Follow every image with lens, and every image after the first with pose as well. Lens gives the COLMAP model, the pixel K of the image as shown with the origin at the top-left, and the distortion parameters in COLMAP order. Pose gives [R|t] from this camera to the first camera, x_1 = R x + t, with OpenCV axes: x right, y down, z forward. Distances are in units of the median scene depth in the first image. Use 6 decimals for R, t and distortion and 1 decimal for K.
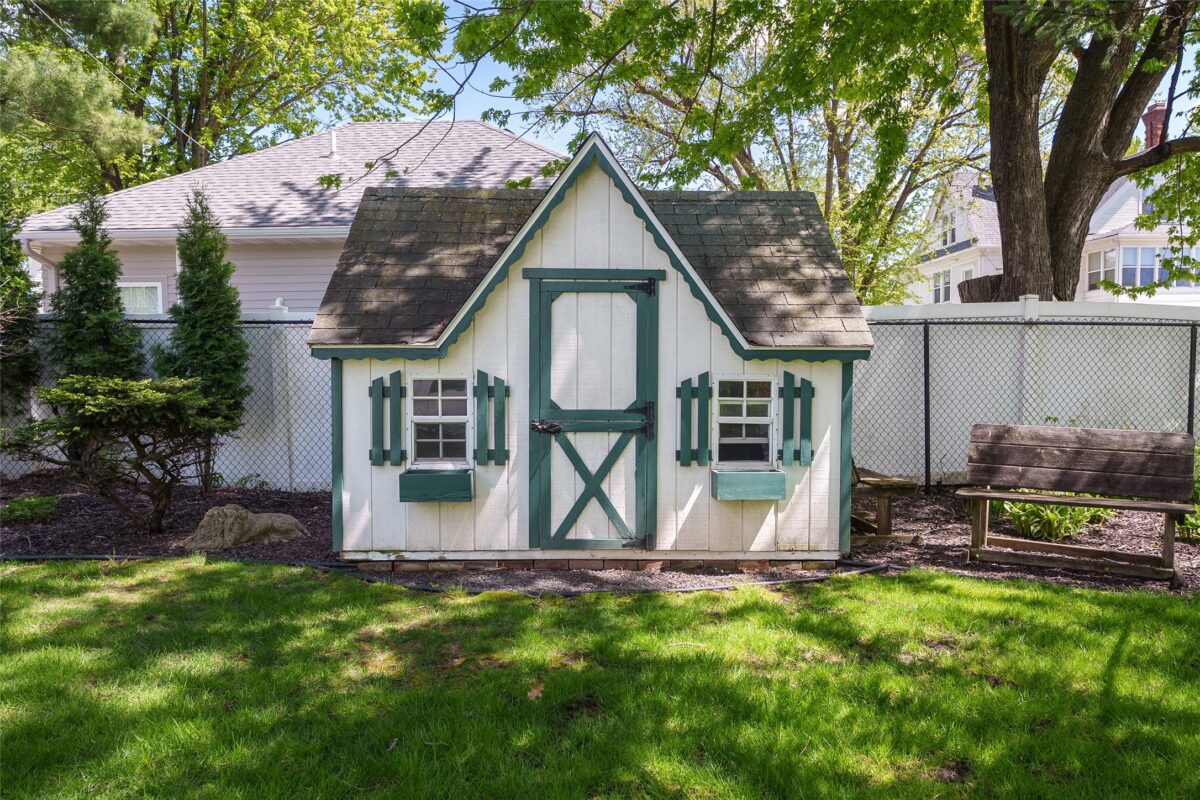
lens RADIAL K [[832.4, 0, 600.1], [0, 832.4, 400.9], [0, 0, 1]] dist [0.001529, 0.000039]
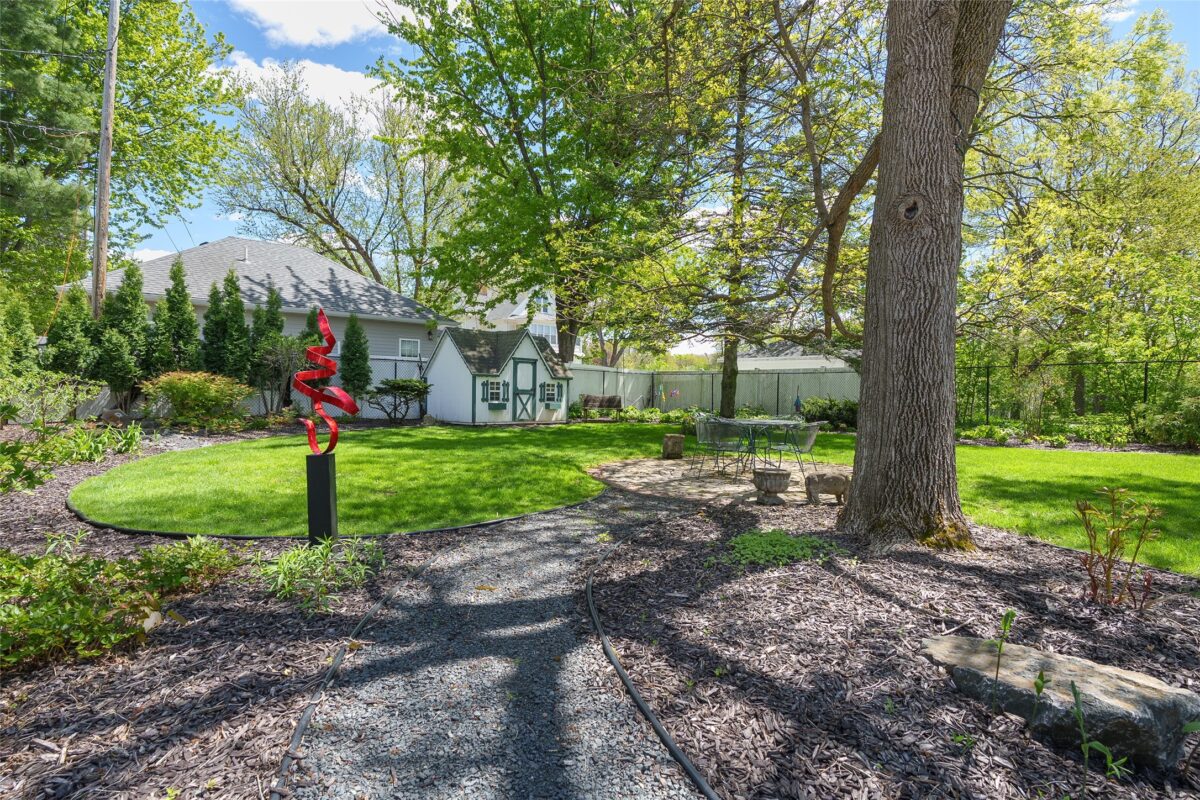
lens RADIAL K [[584.9, 0, 600.9], [0, 584.9, 407.0], [0, 0, 1]] dist [0.001476, 0.000156]
pose [[0.740512, -0.005558, 0.672020, -1.819054], [0.008507, 0.999963, -0.001103, 0.111689], [-0.671989, 0.006534, 0.740532, -1.602682]]
